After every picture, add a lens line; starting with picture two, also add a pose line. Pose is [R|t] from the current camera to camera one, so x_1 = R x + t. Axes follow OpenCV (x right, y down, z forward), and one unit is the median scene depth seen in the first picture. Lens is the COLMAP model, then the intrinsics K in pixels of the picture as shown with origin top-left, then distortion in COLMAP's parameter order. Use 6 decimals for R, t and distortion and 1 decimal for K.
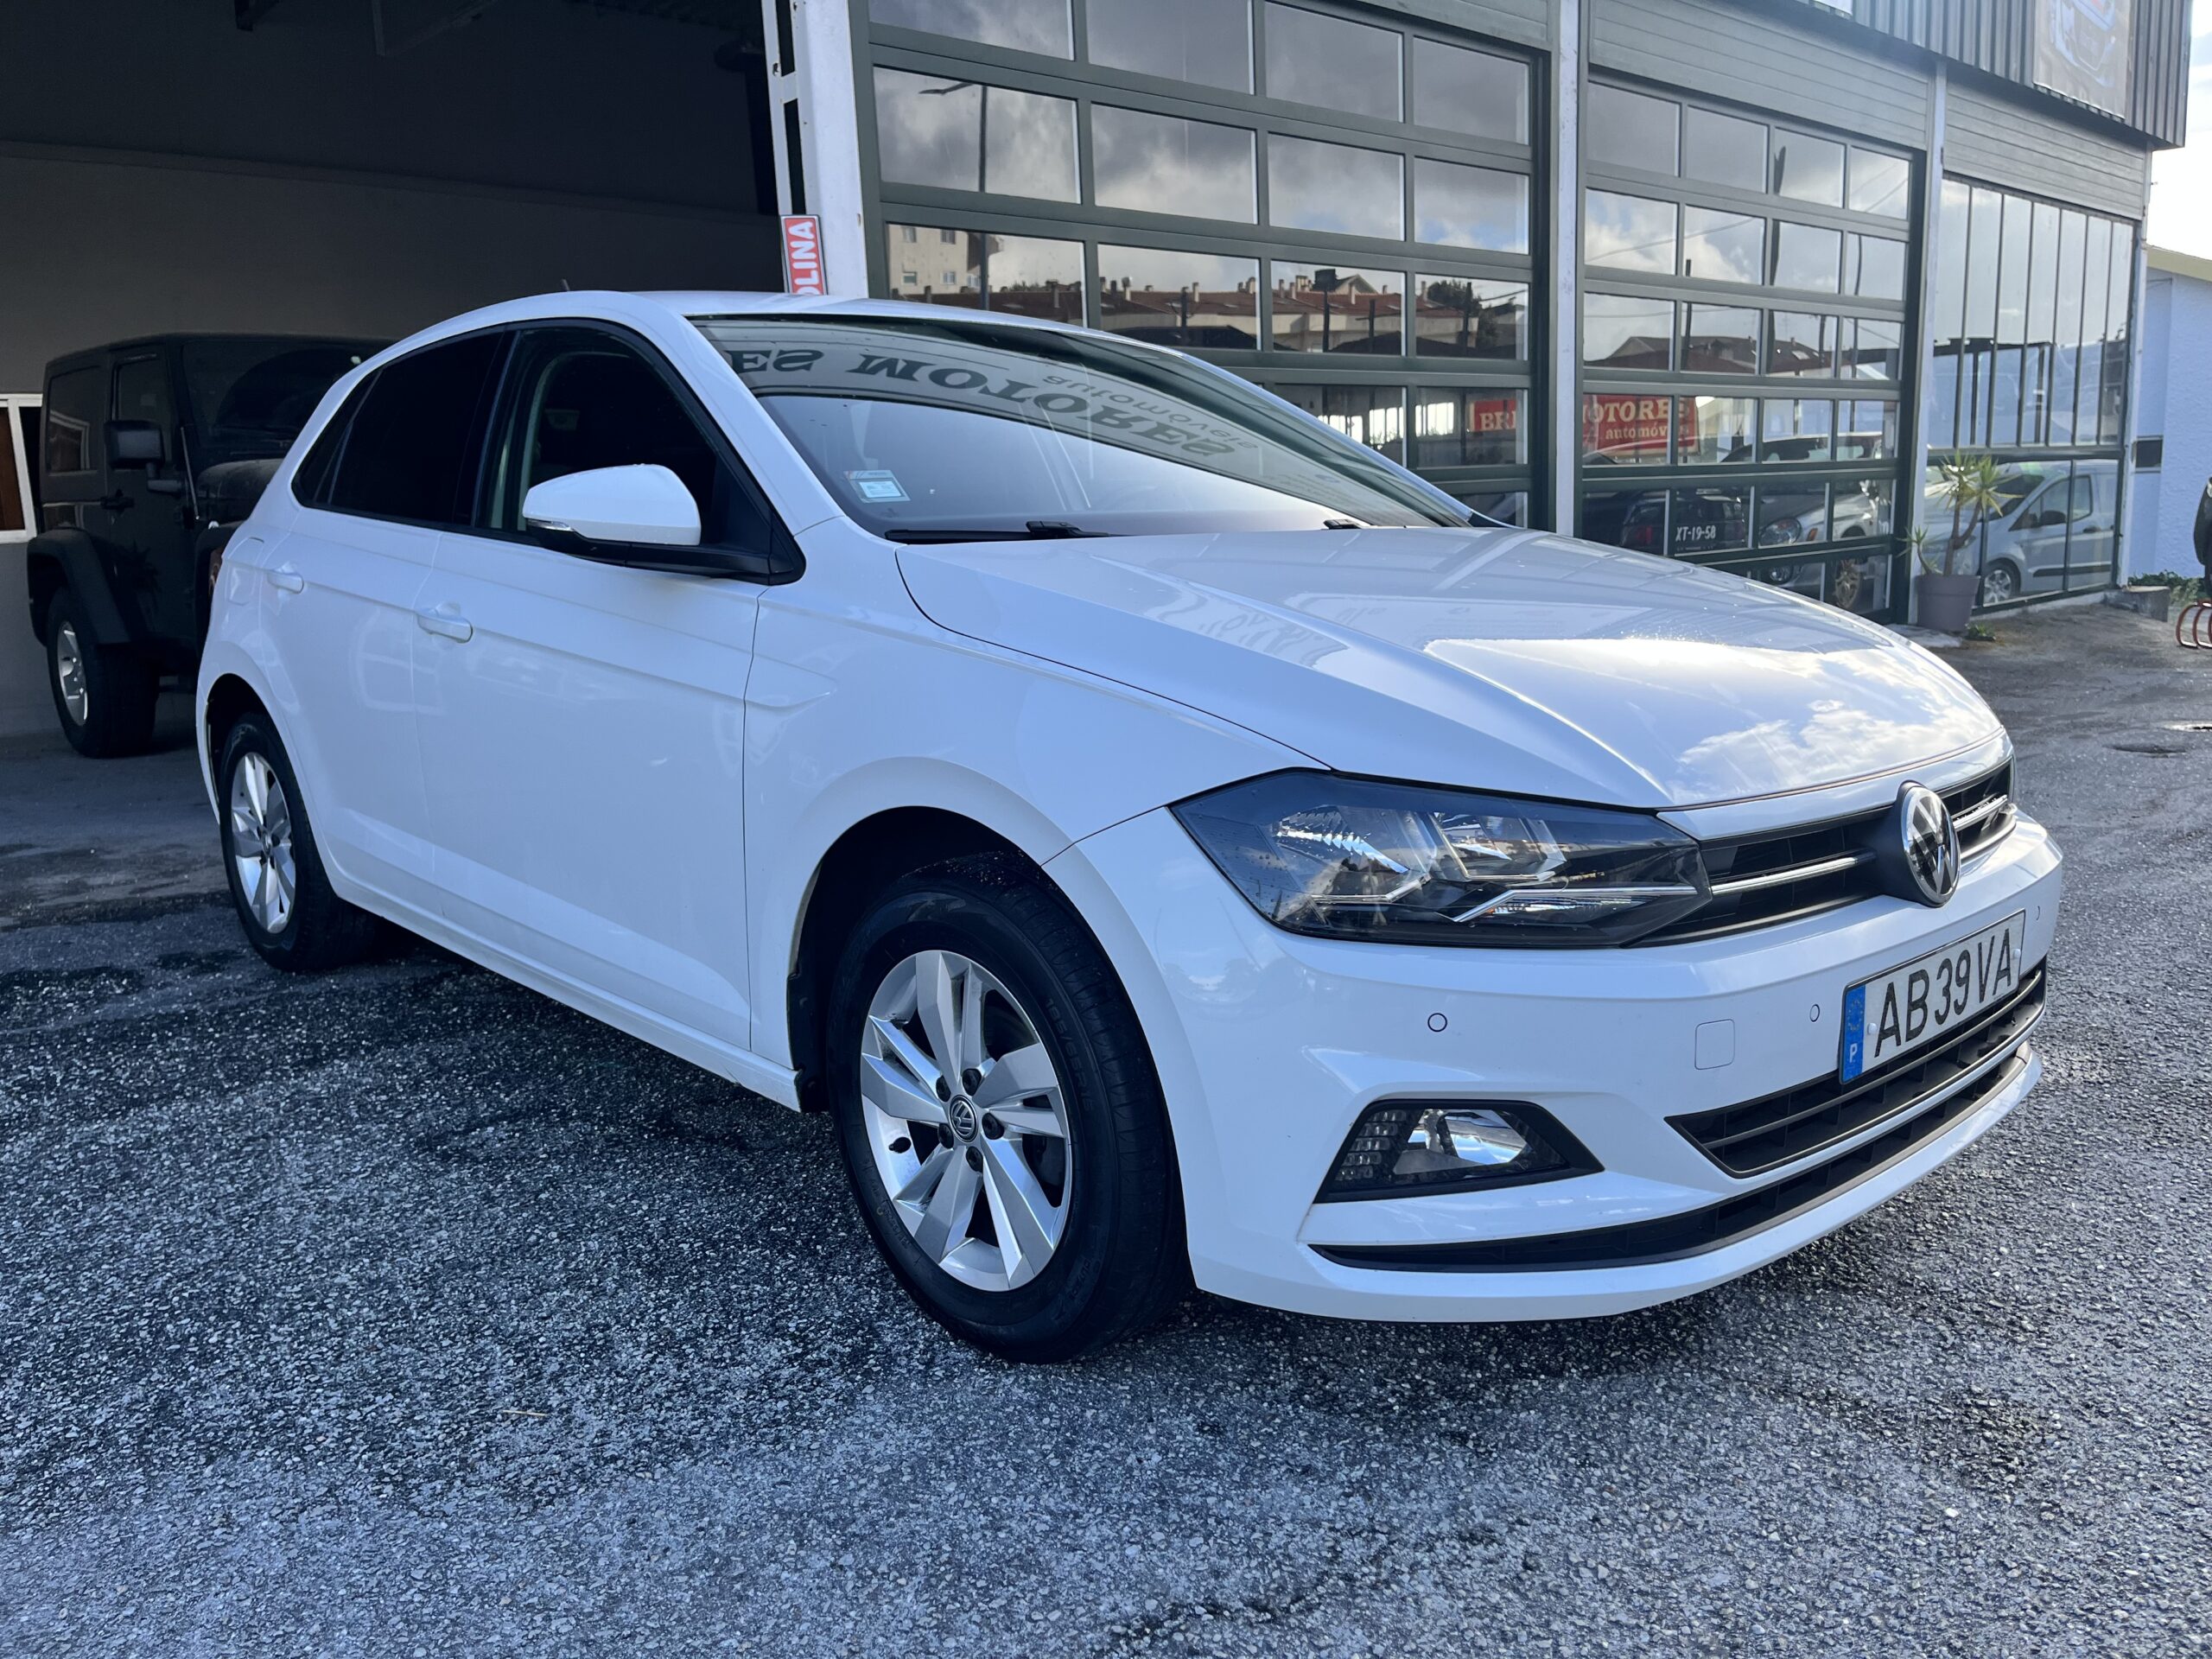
lens RADIAL K [[1694.2, 0, 1120.1], [0, 1694.2, 846.6], [0, 0, 1]] dist [0.054974, -0.064983]
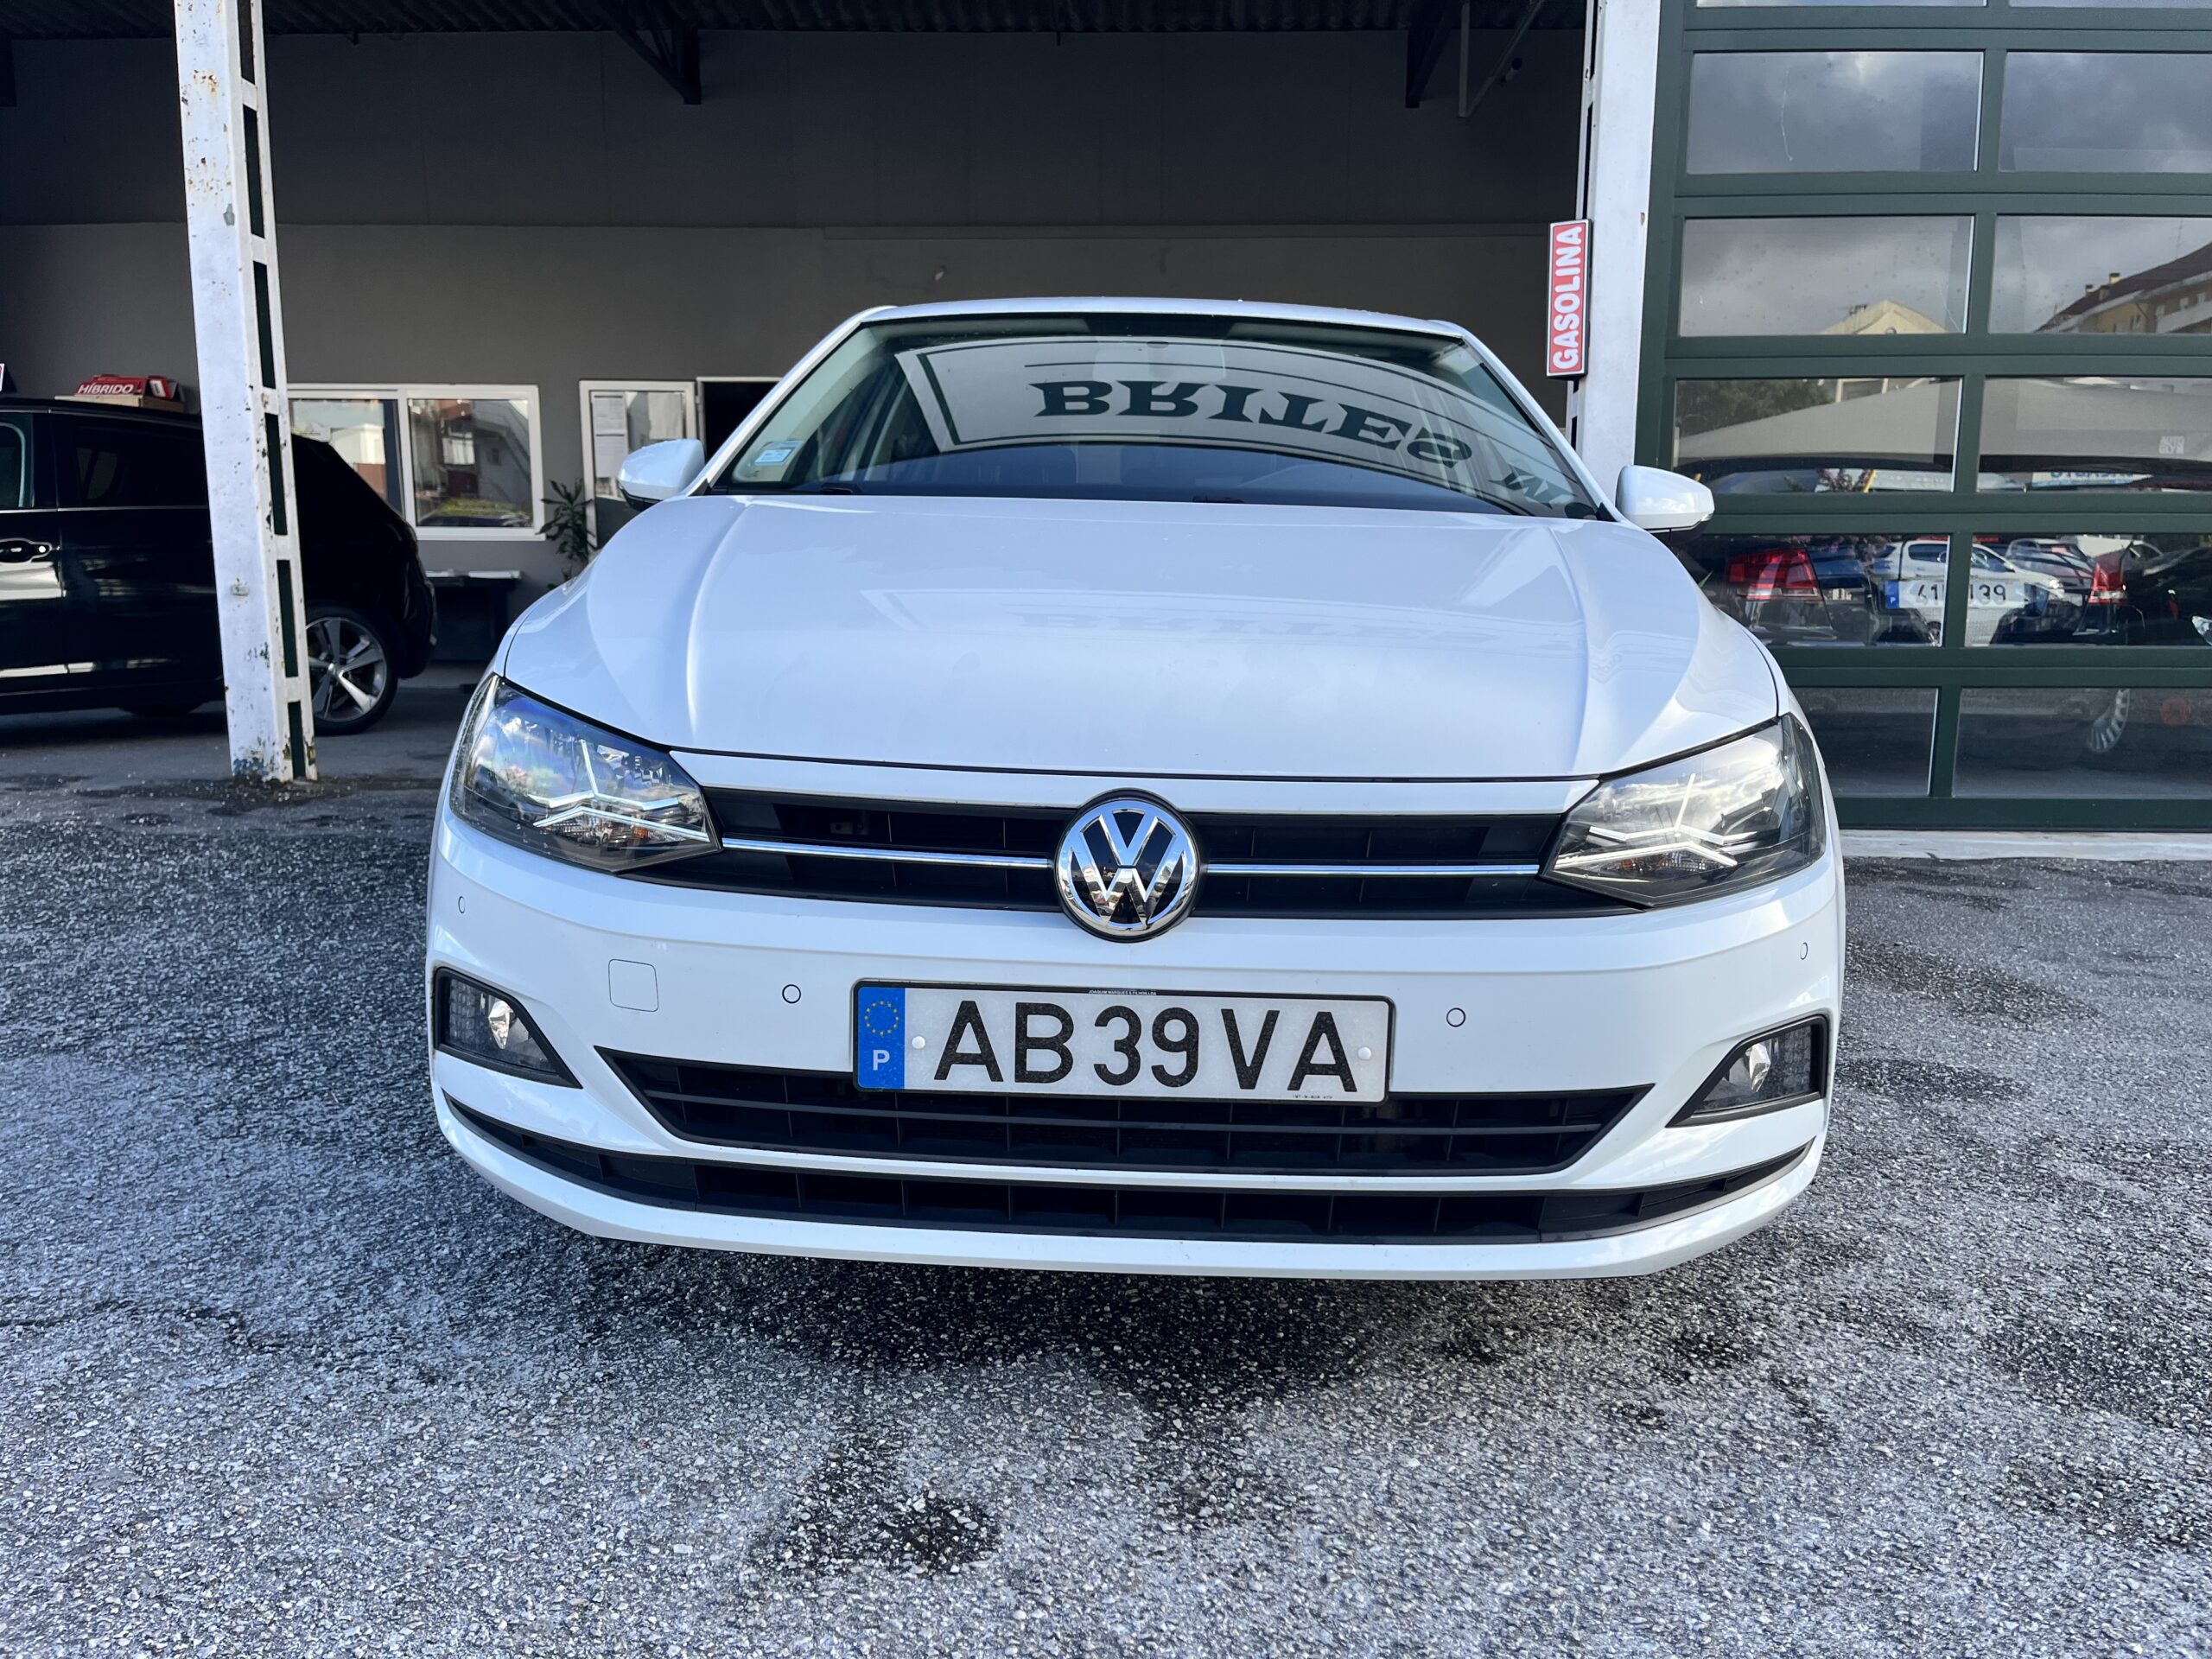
lens RADIAL K [[1694.2, 0, 1123.8], [0, 1694.2, 833.8], [0, 0, 1]] dist [0.054974, -0.064983]
pose [[0.705436, 0.148388, -0.693066, 0.913960], [-0.168360, 0.984933, 0.039512, -0.042962], [0.688487, 0.088812, 0.719790, 0.358623]]
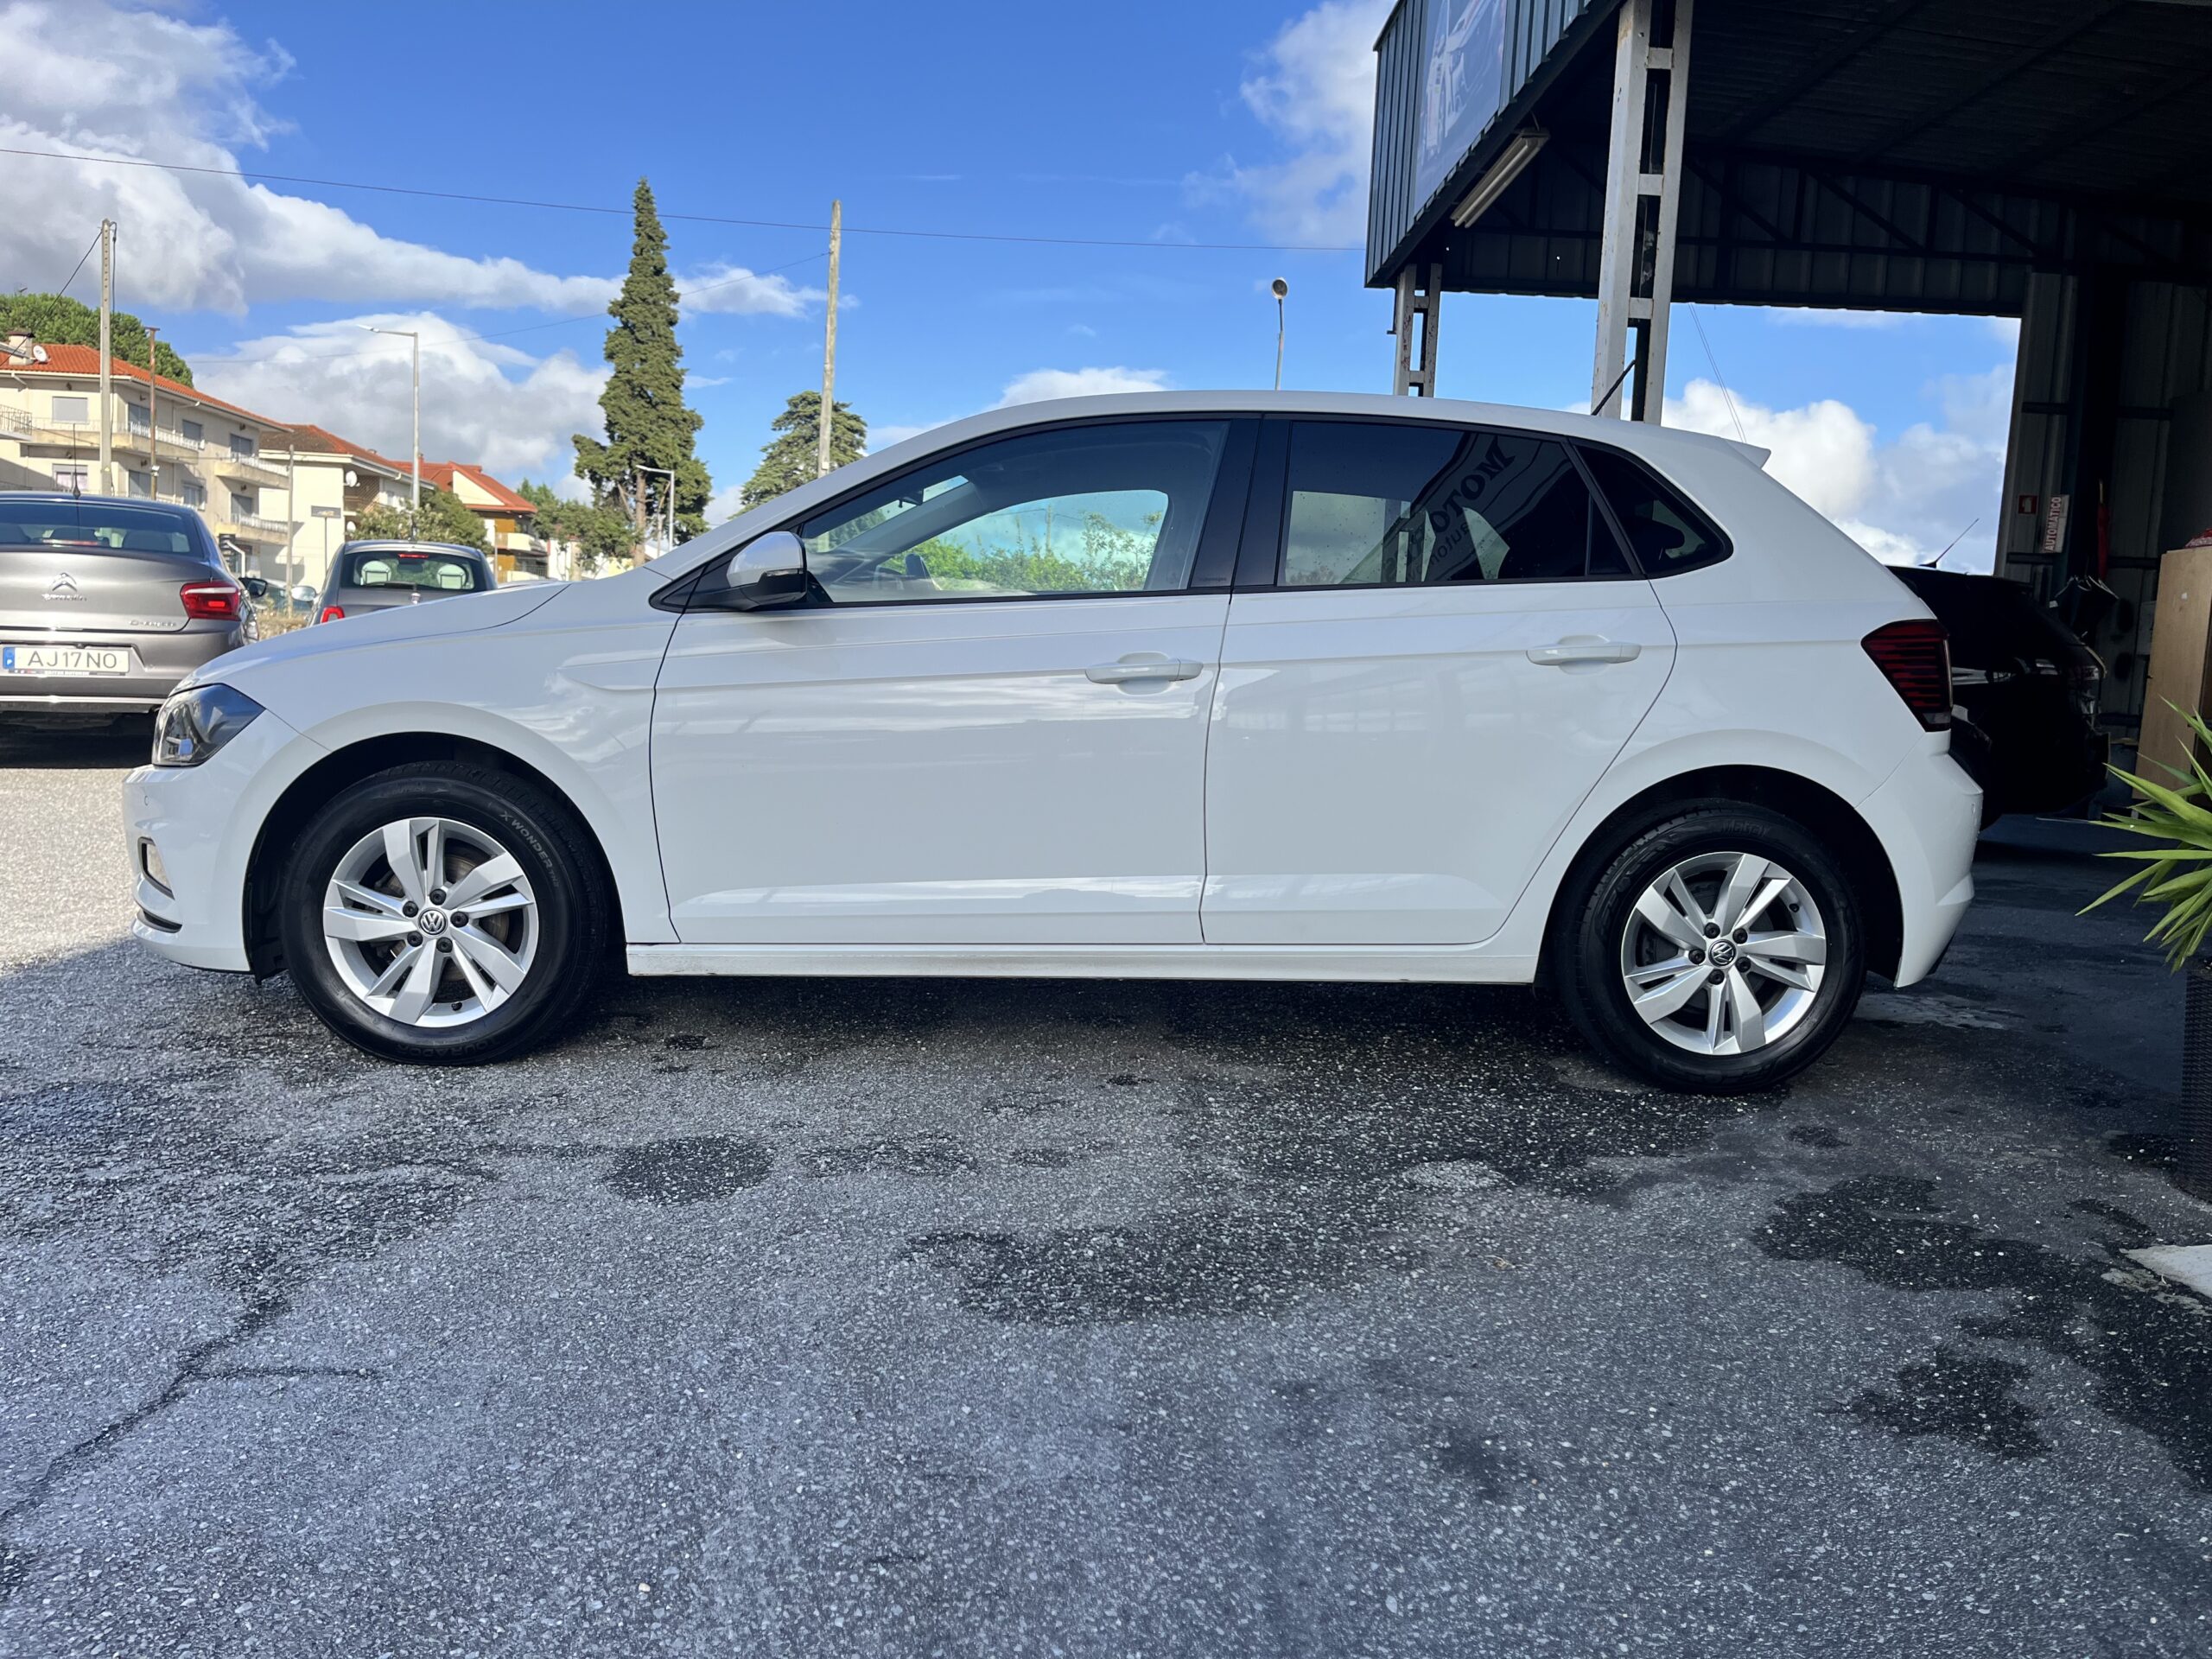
lens RADIAL K [[1694.2, 0, 1114.5], [0, 1694.2, 840.1], [0, 0, 1]] dist [0.054974, -0.064983]
pose [[-0.665471, 0.077712, -0.742367, 1.139352], [-0.165899, 0.954290, 0.248611, -0.484572], [0.727754, 0.288602, -0.622160, 2.701134]]
